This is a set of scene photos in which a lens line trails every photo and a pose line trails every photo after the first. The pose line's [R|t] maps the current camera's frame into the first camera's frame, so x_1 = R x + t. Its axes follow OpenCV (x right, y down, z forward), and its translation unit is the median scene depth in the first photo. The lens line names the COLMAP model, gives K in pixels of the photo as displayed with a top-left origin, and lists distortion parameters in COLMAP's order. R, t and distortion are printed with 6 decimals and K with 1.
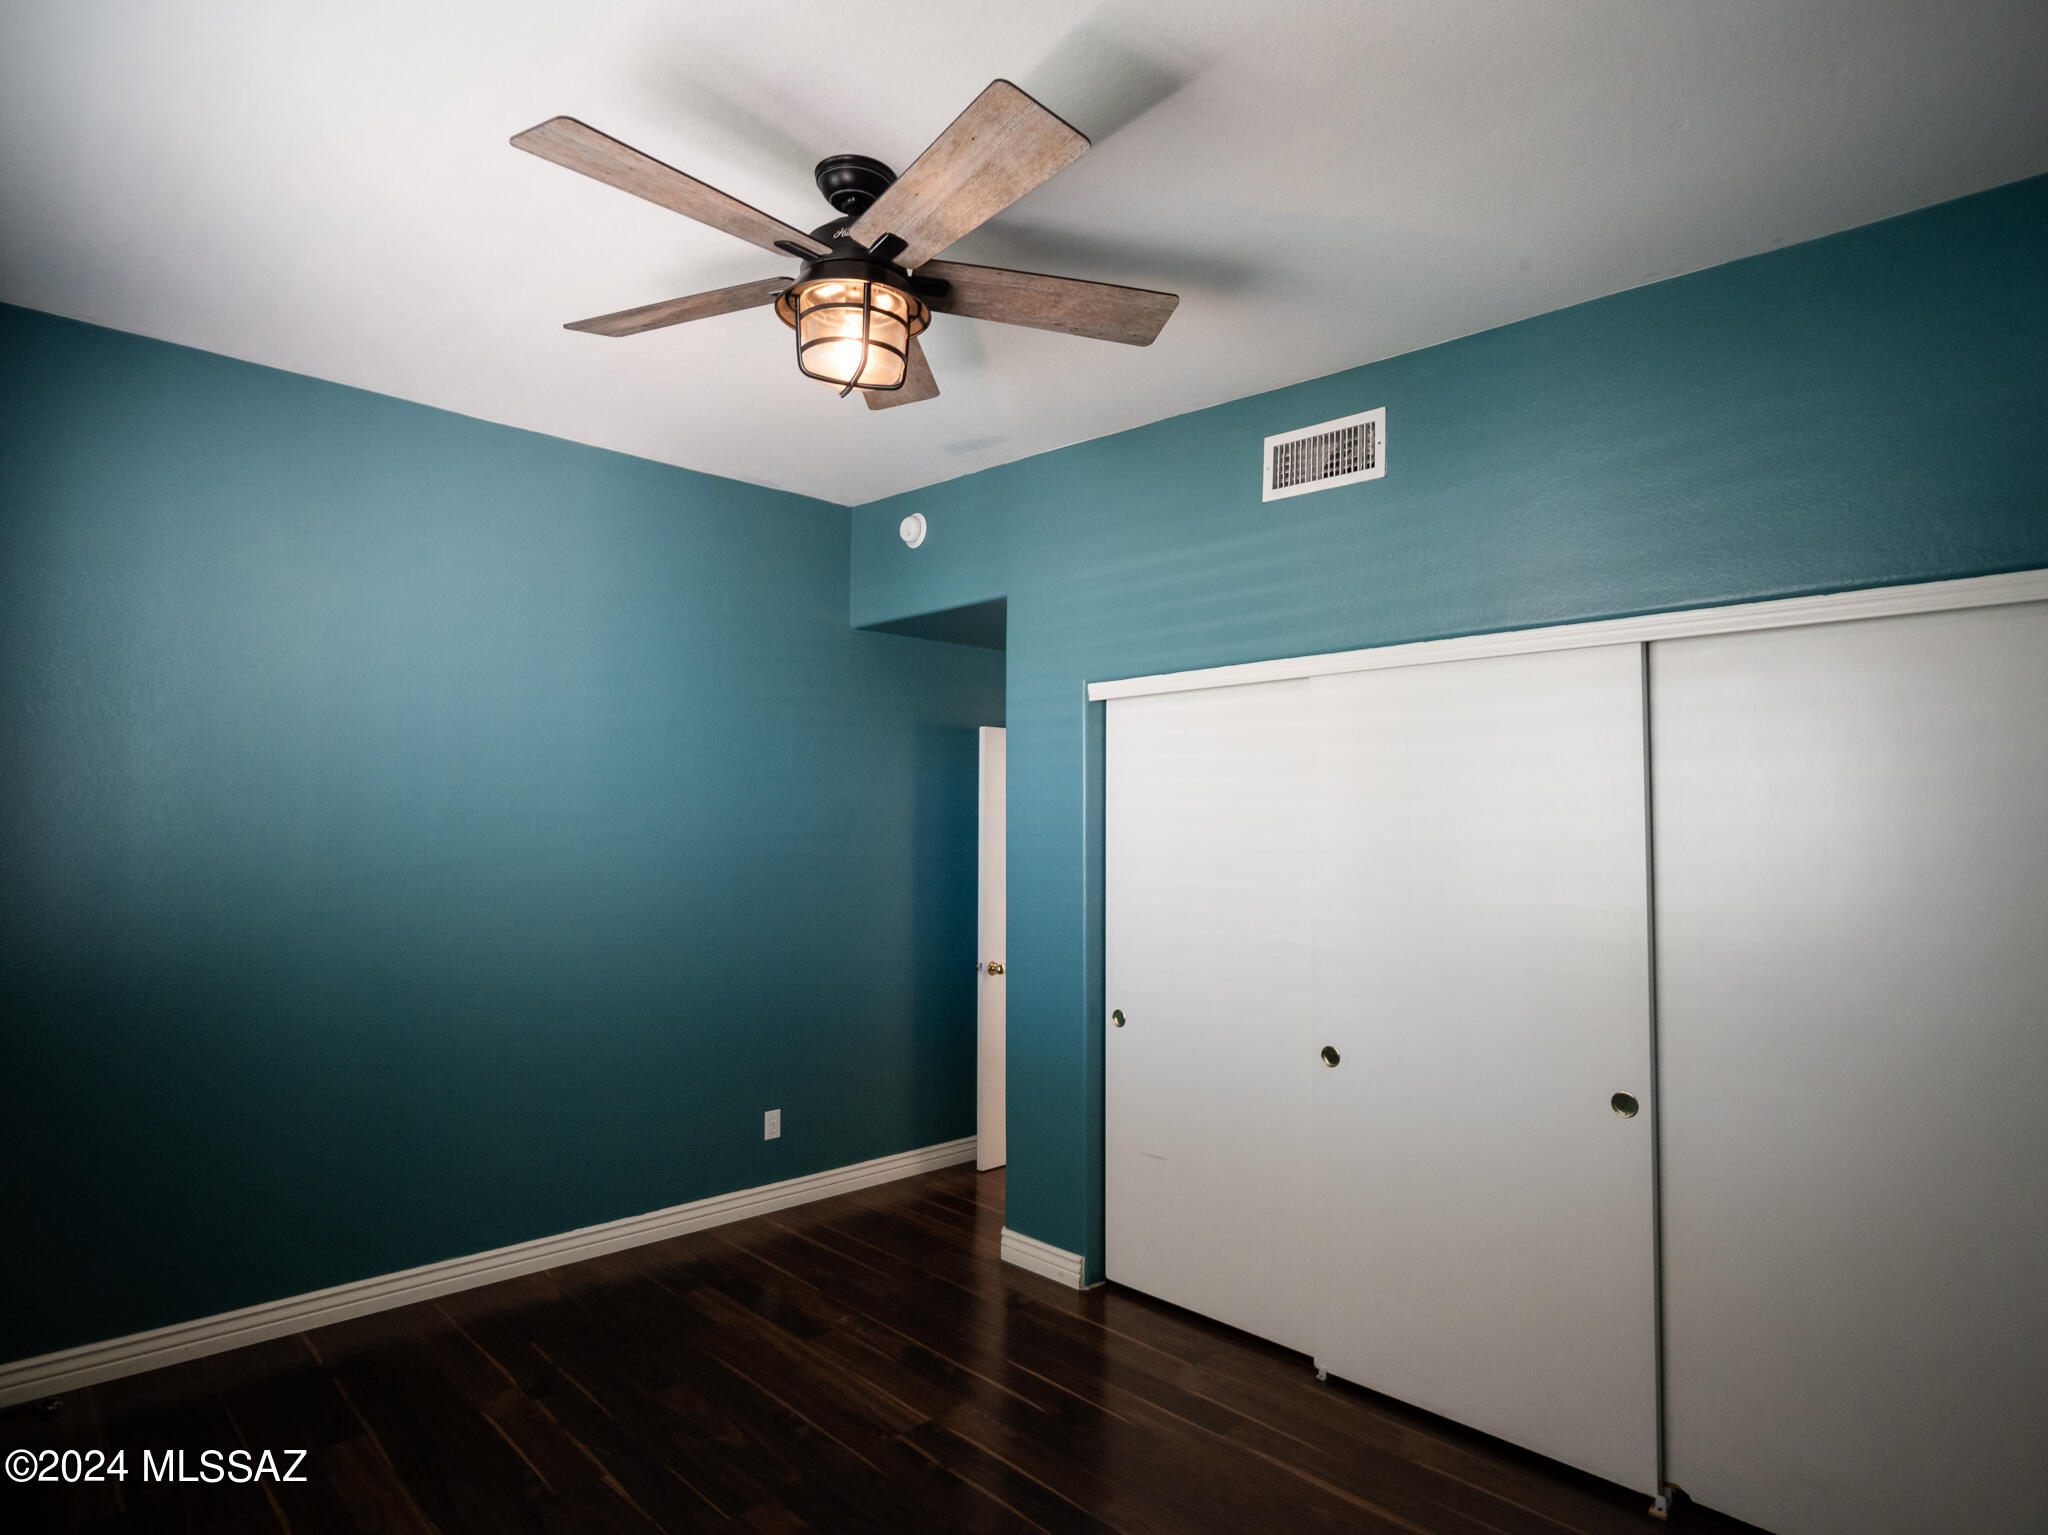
lens RADIAL K [[1148.0, 0, 1024.8], [0, 1148.0, 776.9], [0, 0, 1]] dist [-0.012946, 0.001238]
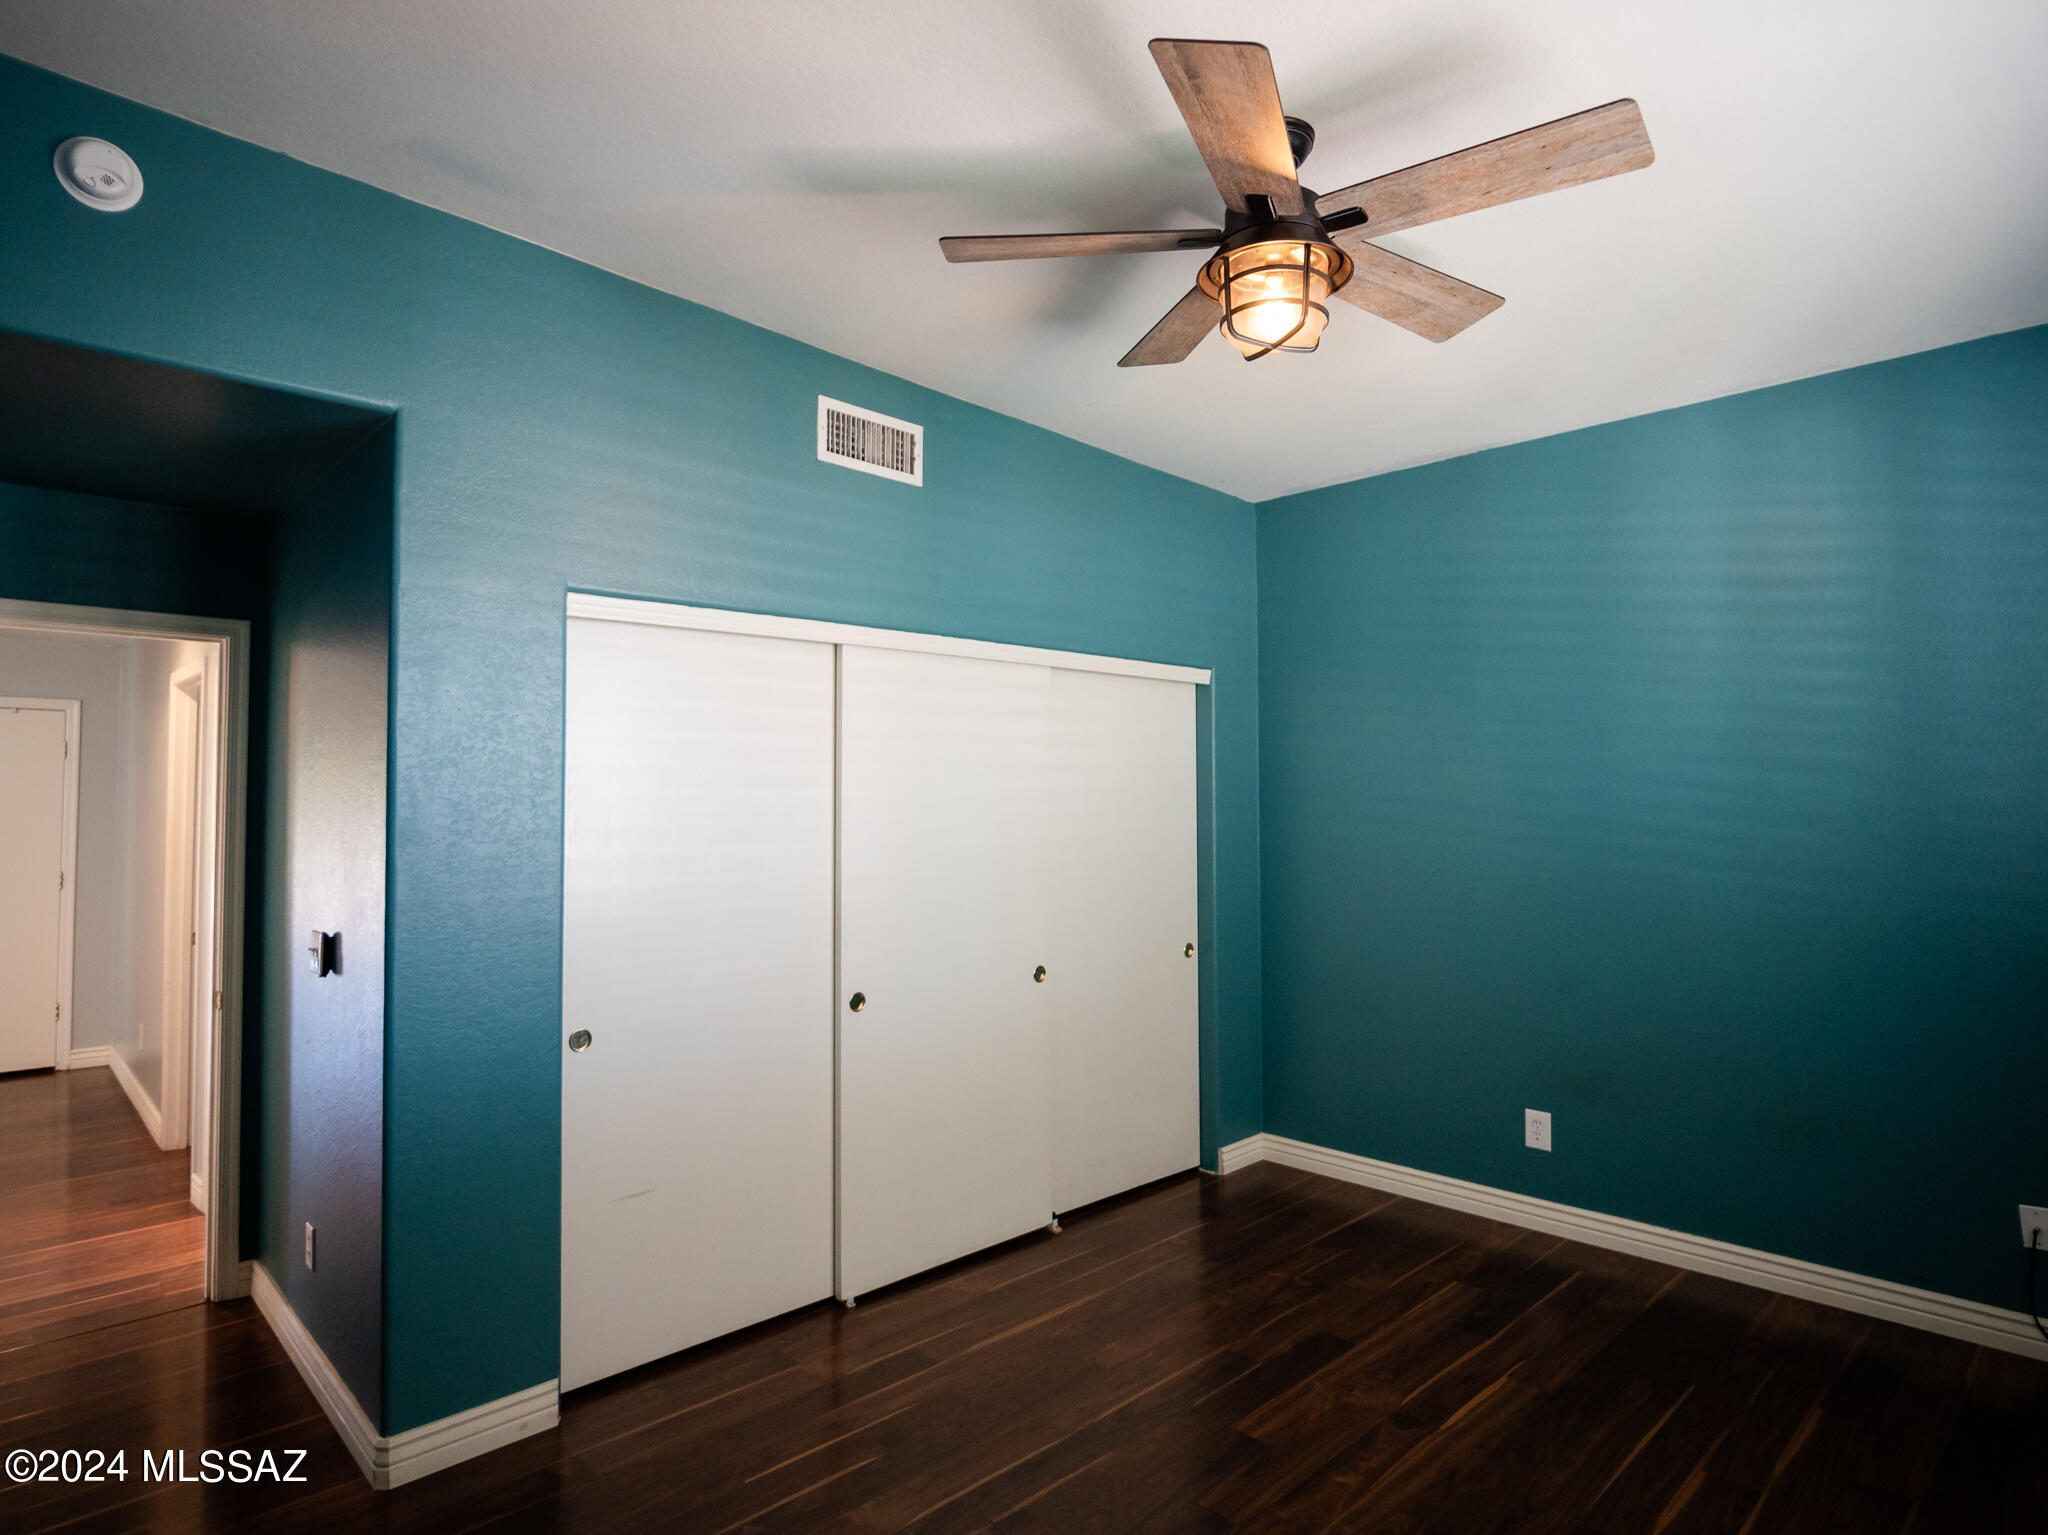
lens RADIAL K [[1148.0, 0, 1027.1], [0, 1148.0, 758.6], [0, 0, 1]] dist [-0.012946, 0.001238]
pose [[-0.004995, 0.021965, 0.999746, -0.784332], [-0.047592, 0.998621, -0.022178, 0.030485], [-0.998854, -0.047691, -0.003943, 0.825804]]
